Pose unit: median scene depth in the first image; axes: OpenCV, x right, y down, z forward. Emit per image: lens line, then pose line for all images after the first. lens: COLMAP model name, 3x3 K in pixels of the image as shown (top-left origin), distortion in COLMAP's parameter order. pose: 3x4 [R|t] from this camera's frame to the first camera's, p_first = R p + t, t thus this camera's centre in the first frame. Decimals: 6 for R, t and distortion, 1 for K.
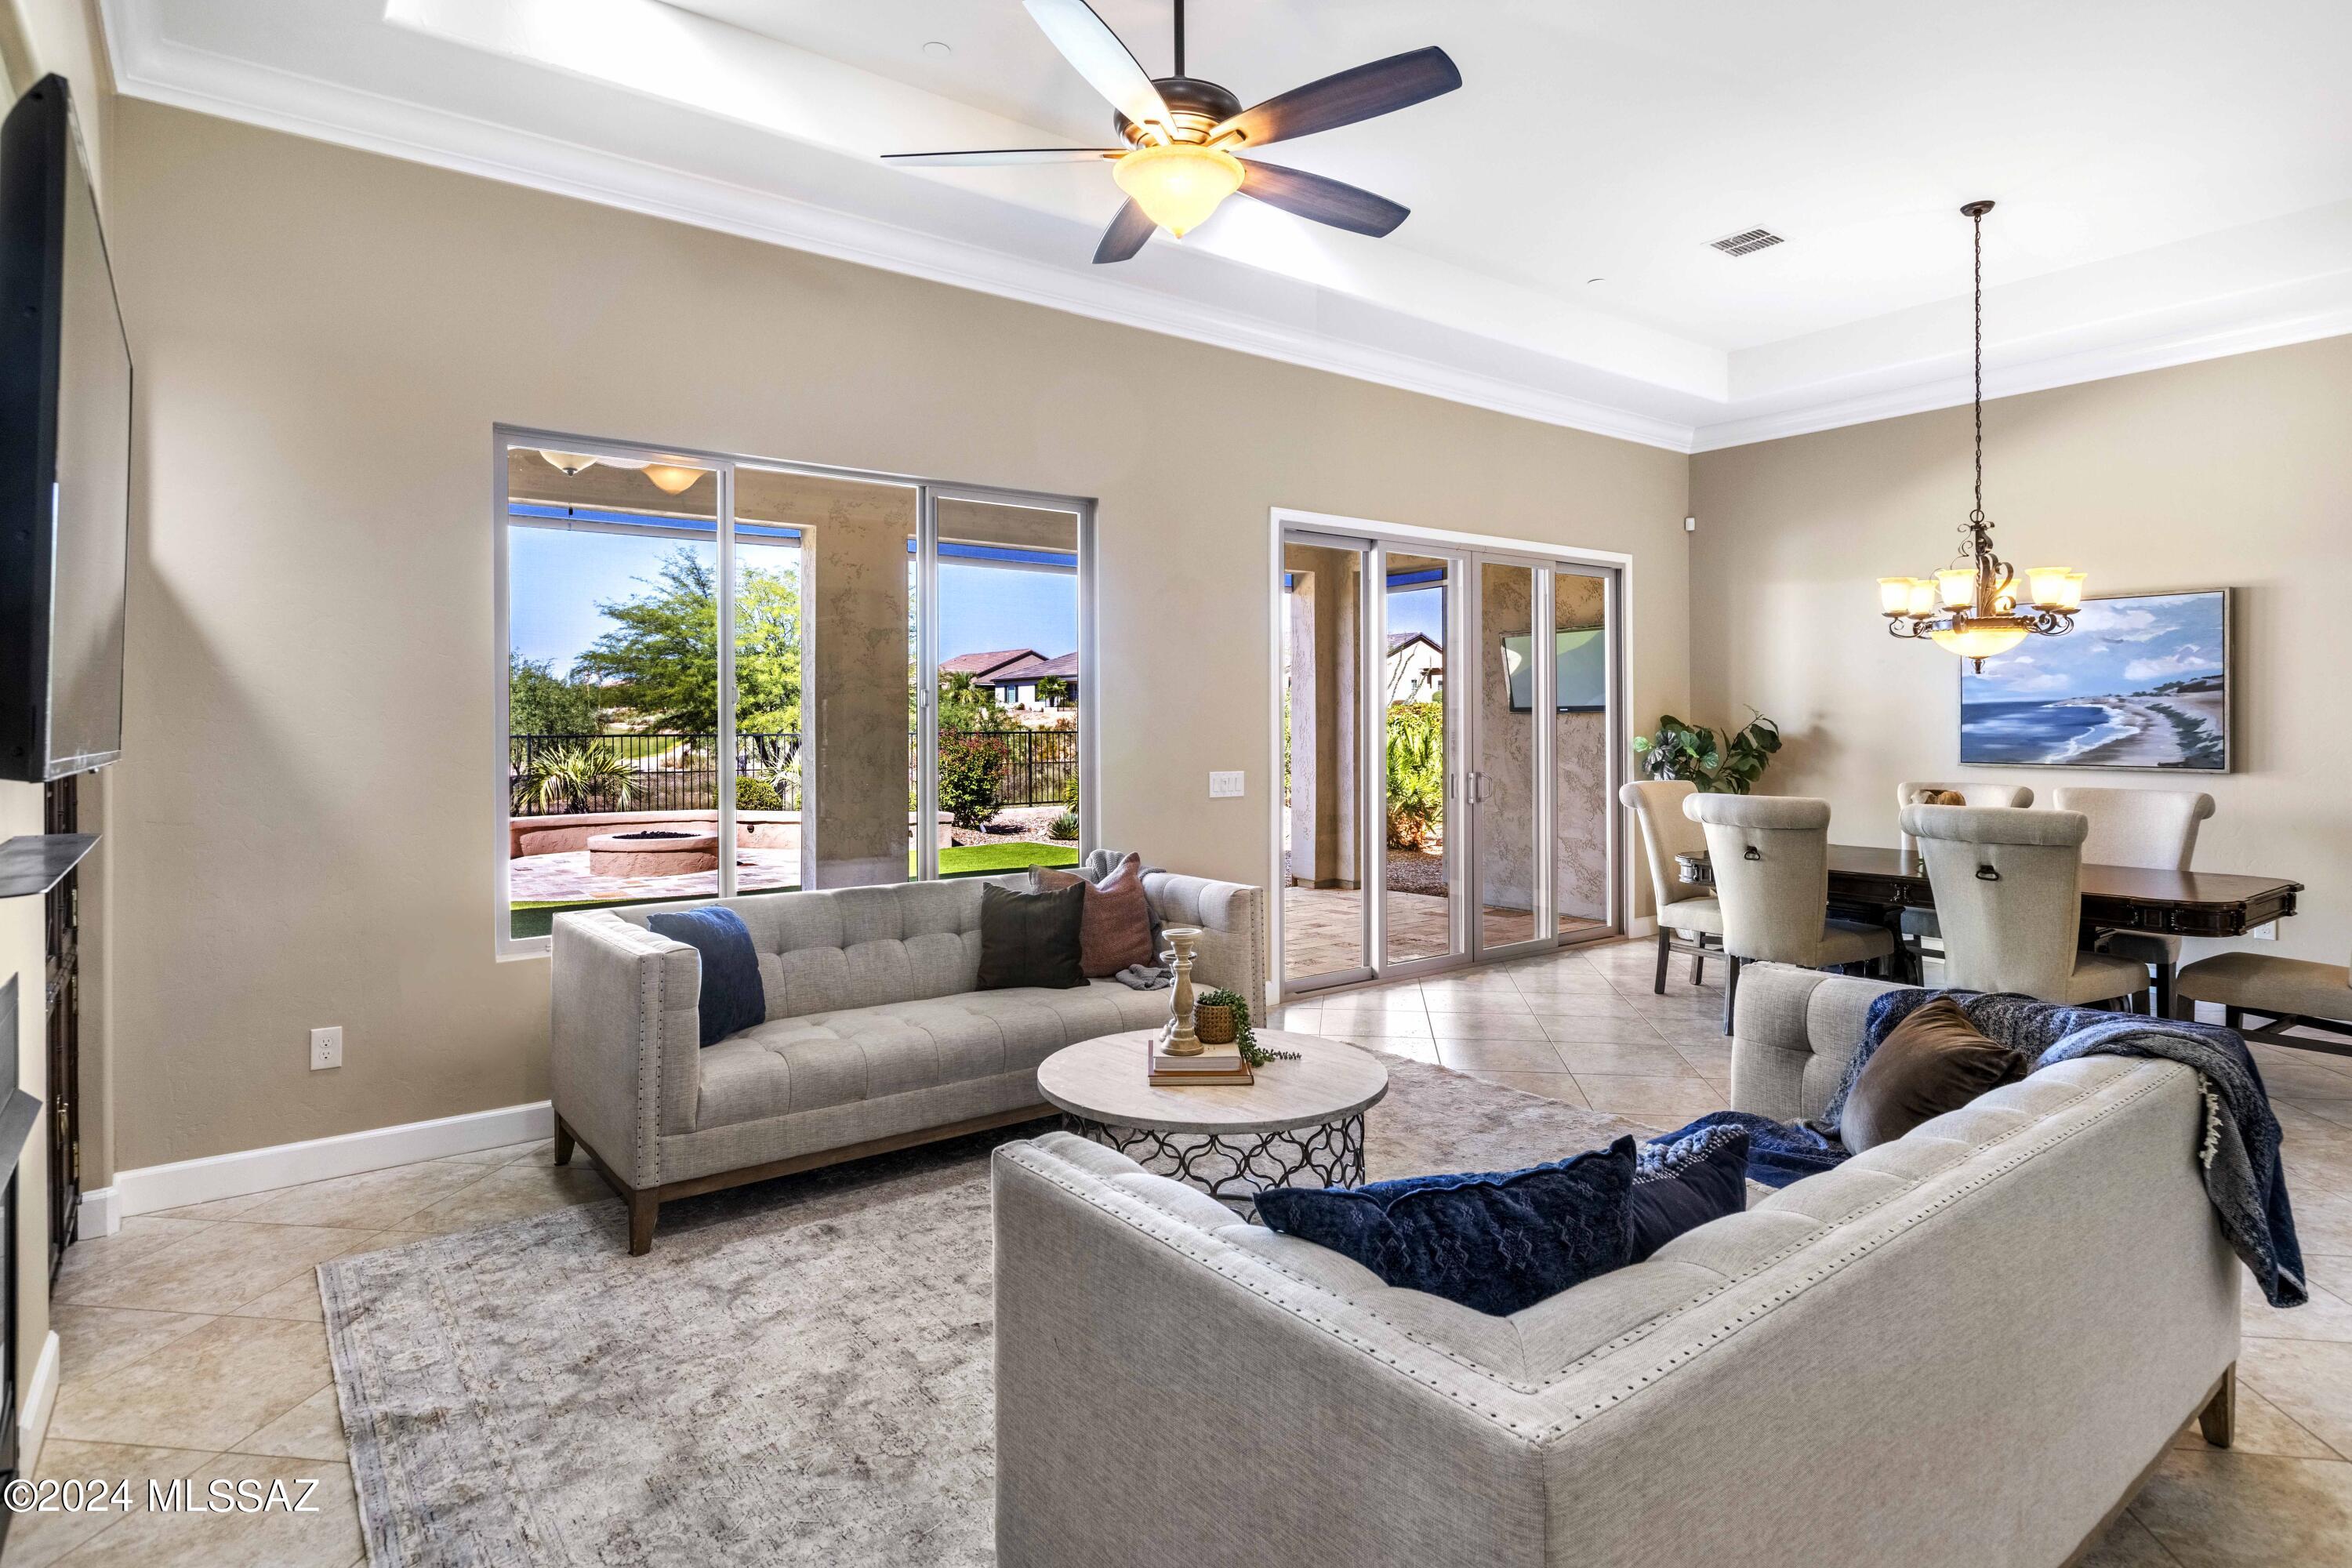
lens RADIAL K [[1264.3, 0, 1187.6], [0, 1264.3, 717.8], [0, 0, 1]] dist [0.007205, -0.002943]
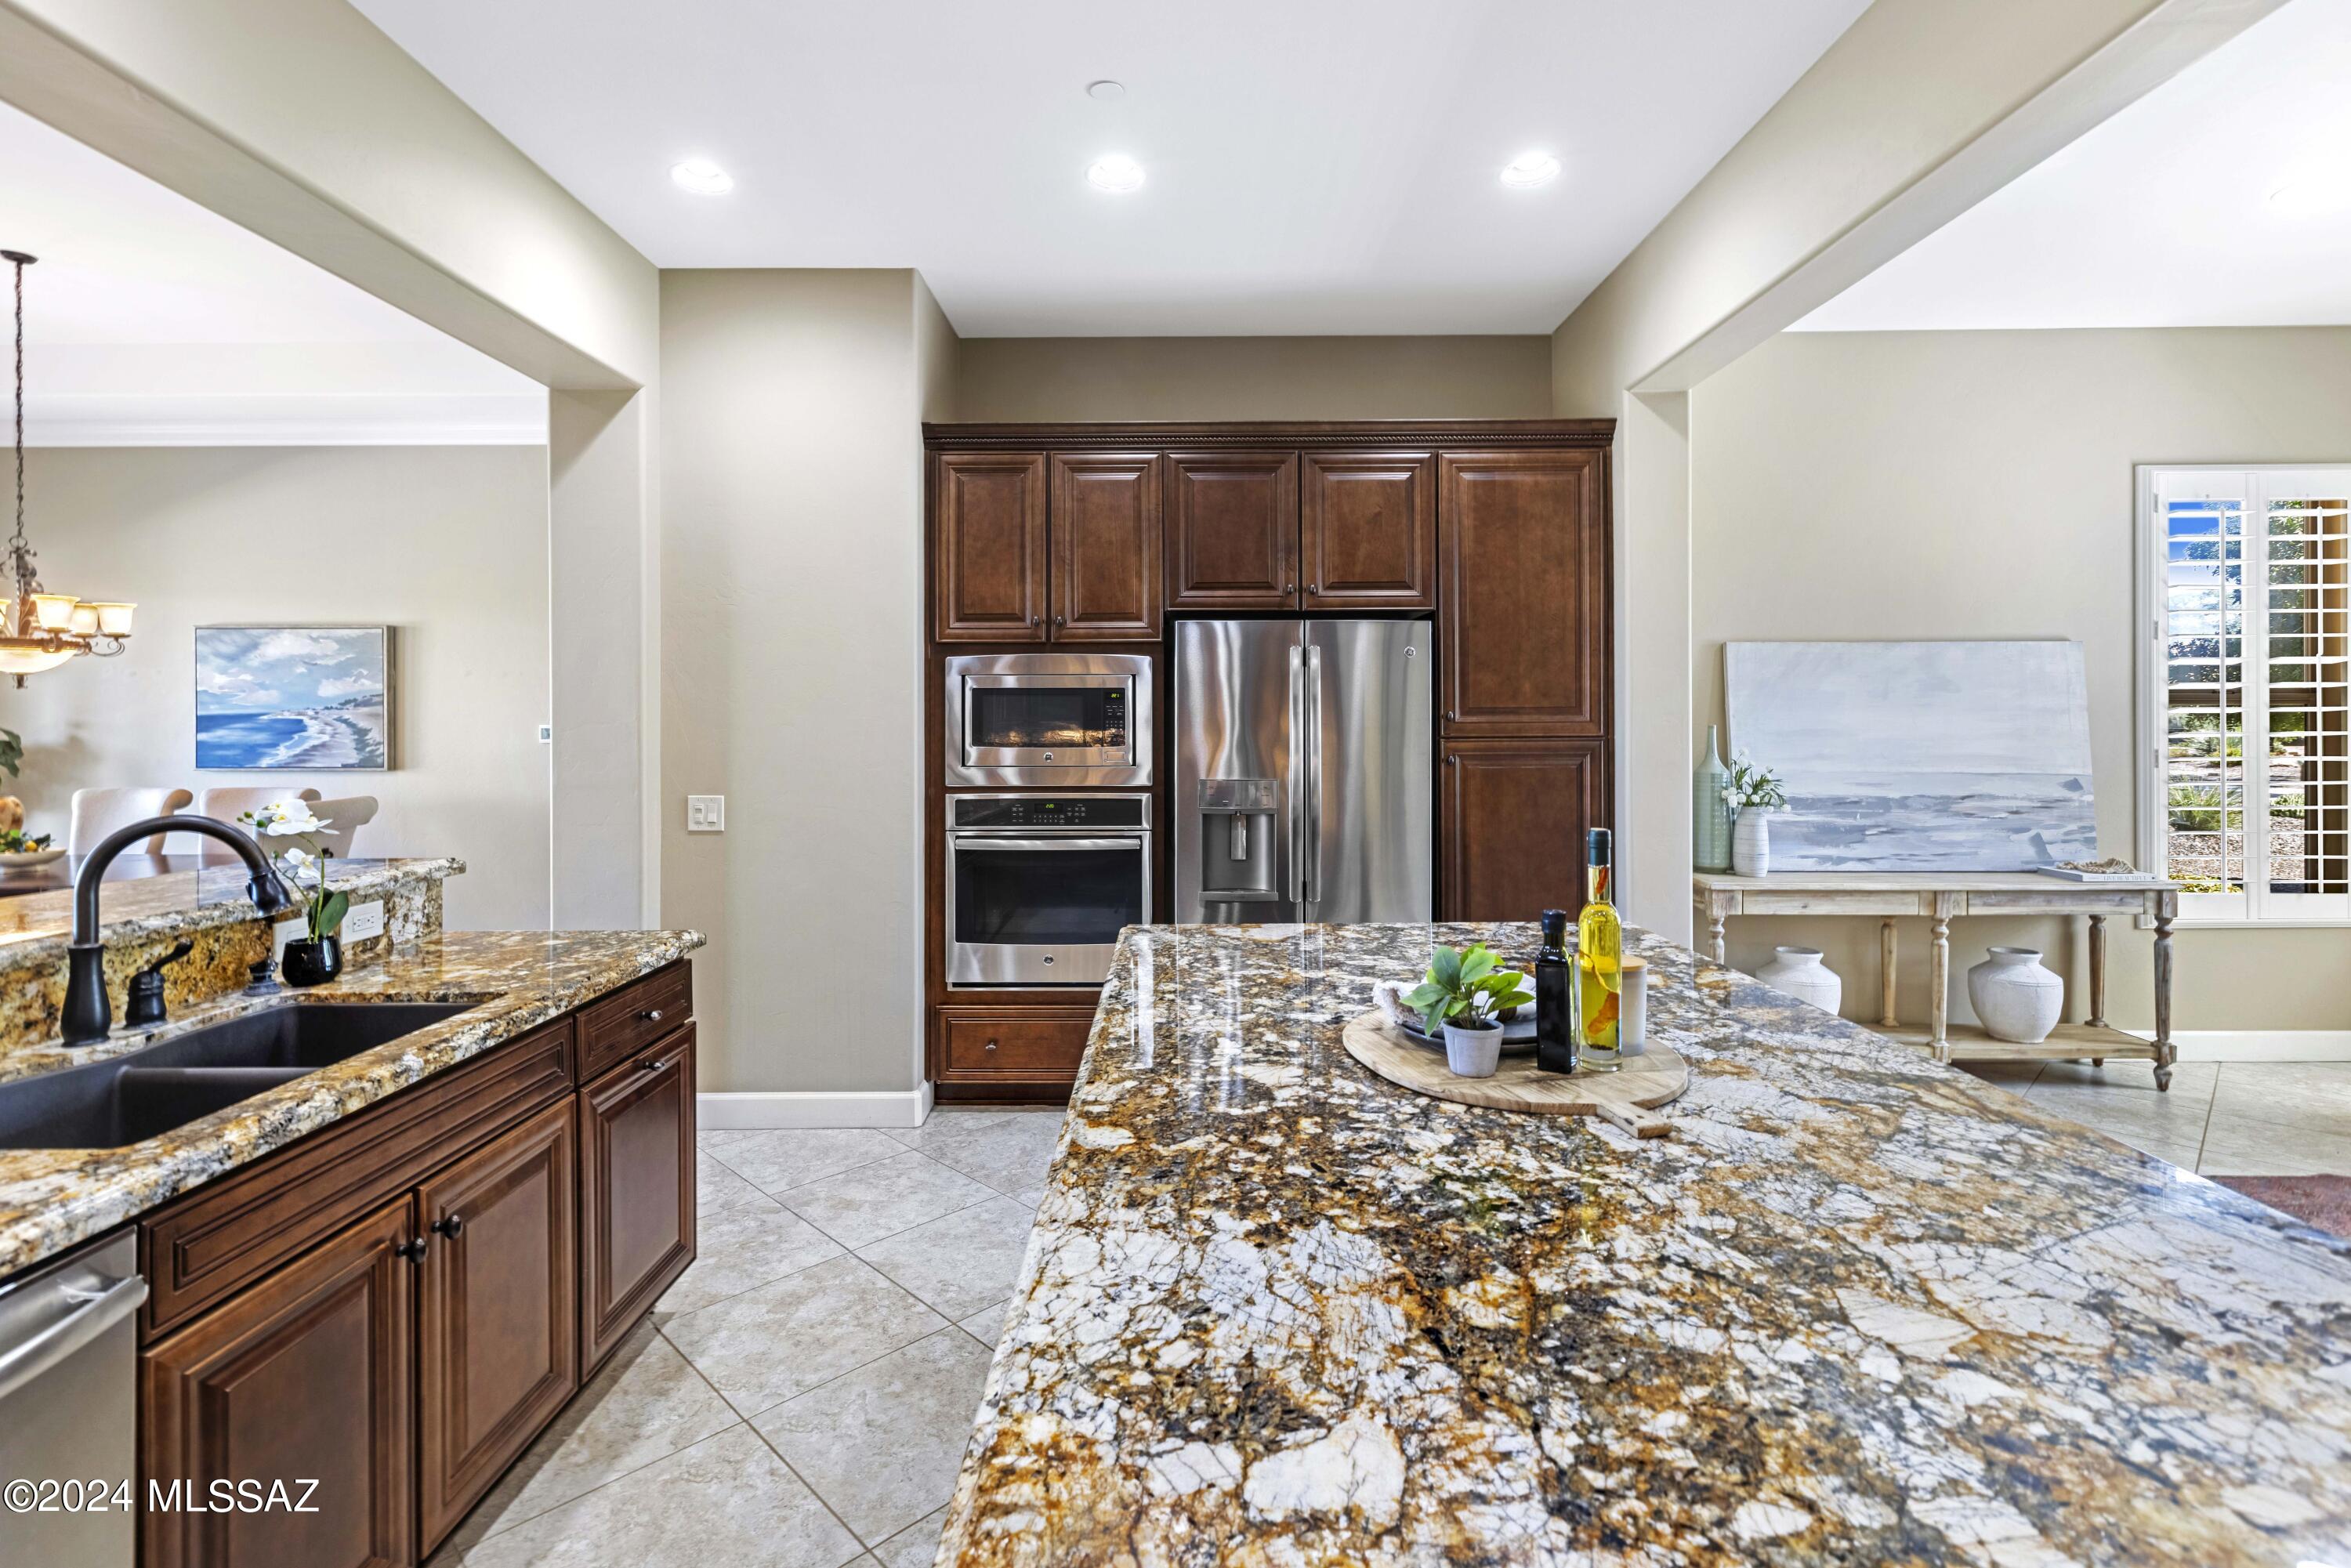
lens RADIAL K [[1099.2, 0, 1181.8], [0, 1099.2, 717.6], [0, 0, 1]] dist [0.000345, 0.000236]
pose [[0.614078, 0.000825, 0.789245, 0.399847], [-0.000036, 0.999999, -0.001018, -0.008081], [-0.789245, 0.000597, 0.614078, -0.288544]]
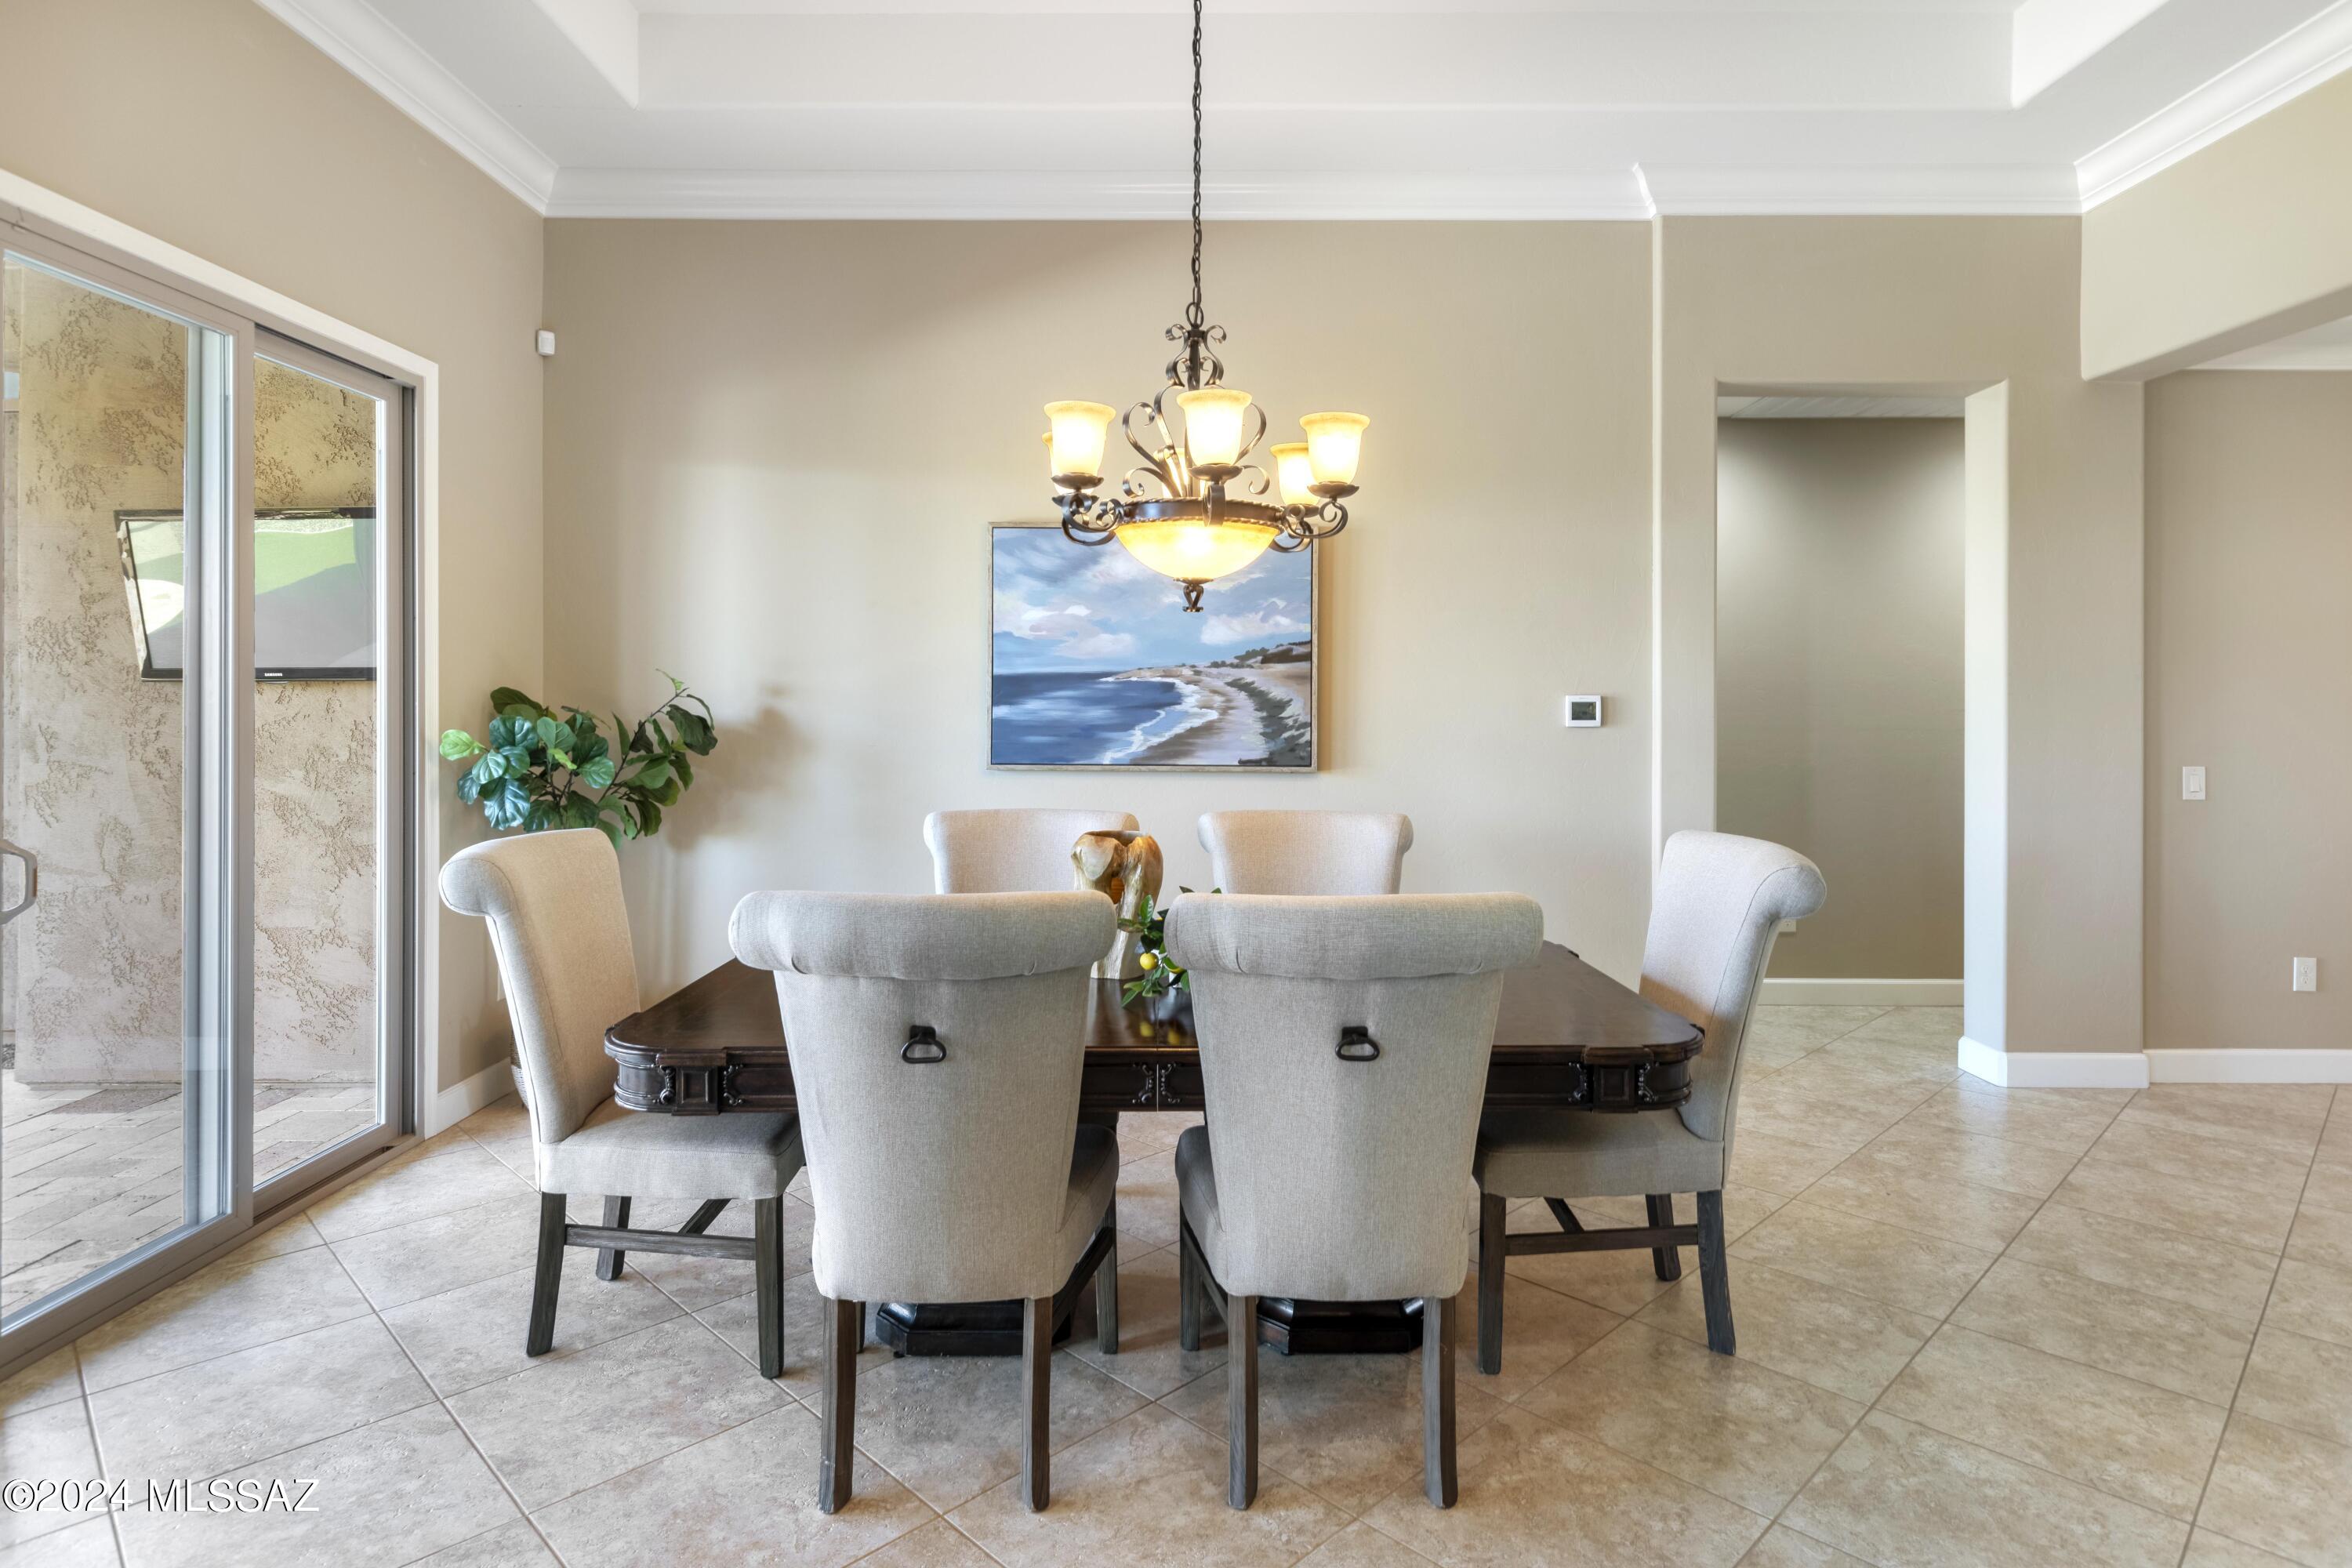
lens RADIAL K [[1264.3, 0, 1178.6], [0, 1264.3, 697.0], [0, 0, 1]] dist [0.007205, -0.002943]
pose [[0.614108, 0.005837, 0.789200, 0.163736], [-0.006830, 0.999975, -0.002082, 0.001274], [-0.789193, -0.004112, 0.614132, 0.551970]]
